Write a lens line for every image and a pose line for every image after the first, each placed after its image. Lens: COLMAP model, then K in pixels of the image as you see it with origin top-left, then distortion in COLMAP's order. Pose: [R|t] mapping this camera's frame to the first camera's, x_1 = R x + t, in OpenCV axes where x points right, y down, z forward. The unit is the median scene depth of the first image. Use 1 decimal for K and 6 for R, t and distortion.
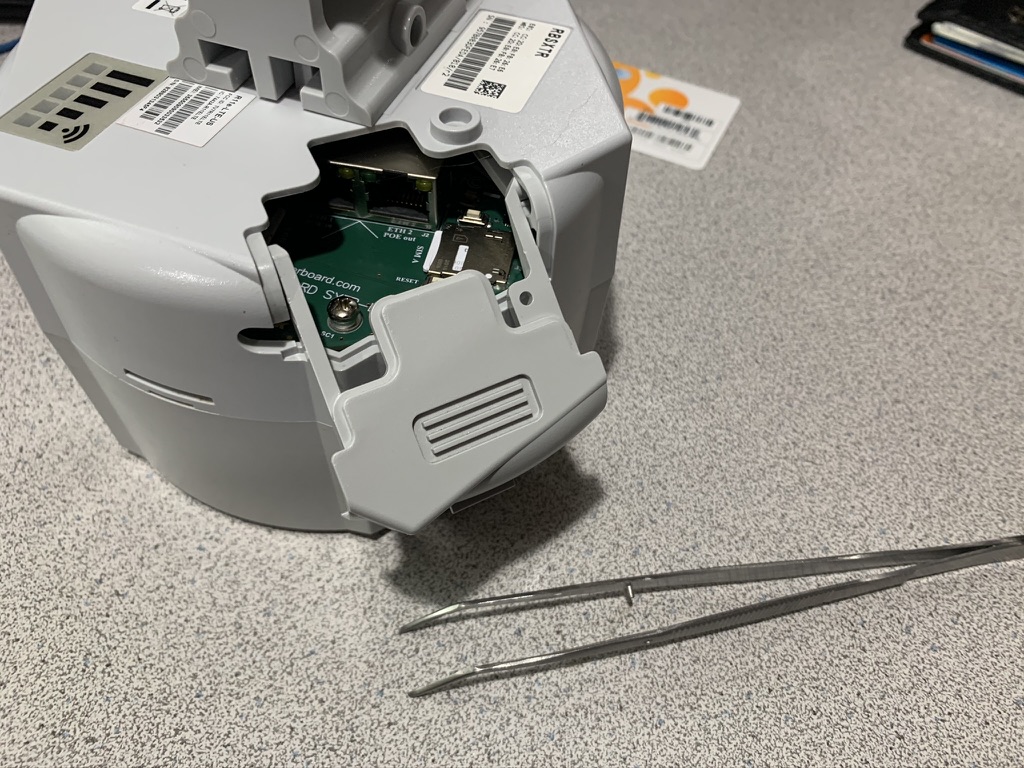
lens RADIAL K [[846.2, 0, 511.7], [0, 846.2, 380.9], [0, 0, 1]] dist [0.035583, 0.000888]
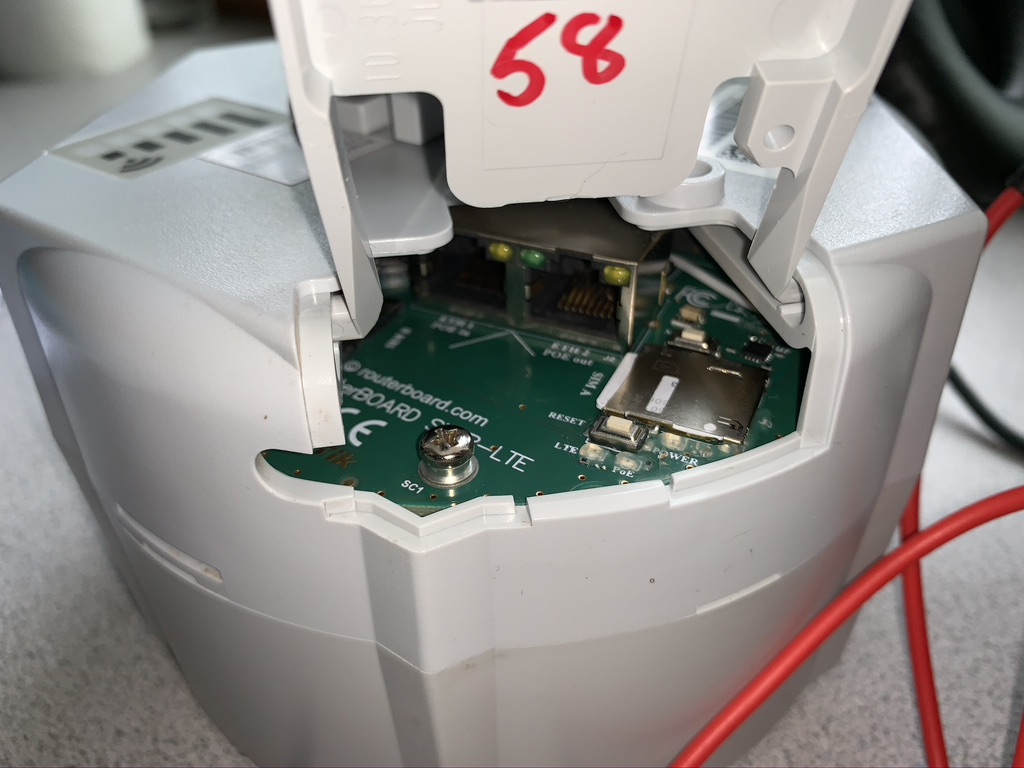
lens RADIAL K [[846.2, 0, 502.1], [0, 846.2, 385.8], [0, 0, 1]] dist [0.035583, 0.000888]
pose [[0.963982, 0.106581, -0.243680, -0.025449], [-0.164434, 0.958941, -0.231069, 0.002307], [0.209047, 0.262816, 0.941927, 0.422977]]
